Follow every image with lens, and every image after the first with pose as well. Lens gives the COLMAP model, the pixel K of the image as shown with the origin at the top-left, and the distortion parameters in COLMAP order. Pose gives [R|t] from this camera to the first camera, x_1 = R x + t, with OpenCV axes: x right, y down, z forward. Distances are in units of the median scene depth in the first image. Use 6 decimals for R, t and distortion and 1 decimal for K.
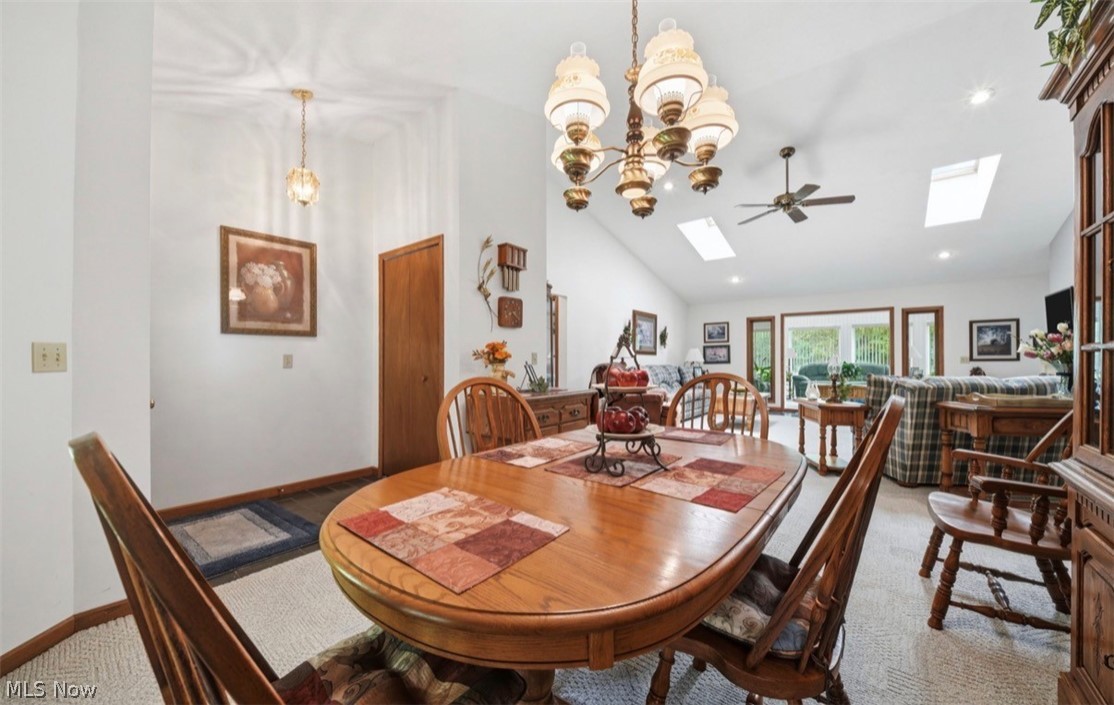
lens RADIAL K [[394.9, 0, 563.1], [0, 394.9, 358.7], [0, 0, 1]] dist [-0.015432, -0.000869]
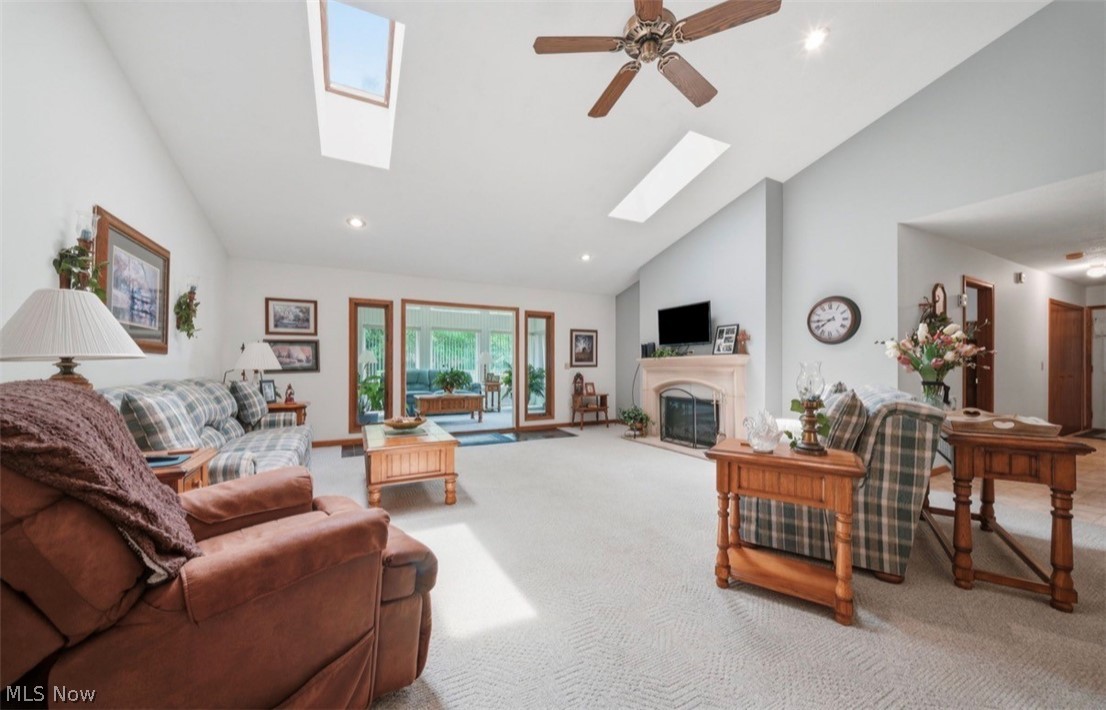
lens RADIAL K [[398.7, 0, 554.3], [0, 398.7, 364.1], [0, 0, 1]] dist [0.000592, -0.000176]
pose [[0.424597, 0.004032, 0.905374, 0.045618], [-0.003316, 0.999990, -0.002898, 0.000725], [-0.905377, -0.001771, 0.424606, 0.527293]]
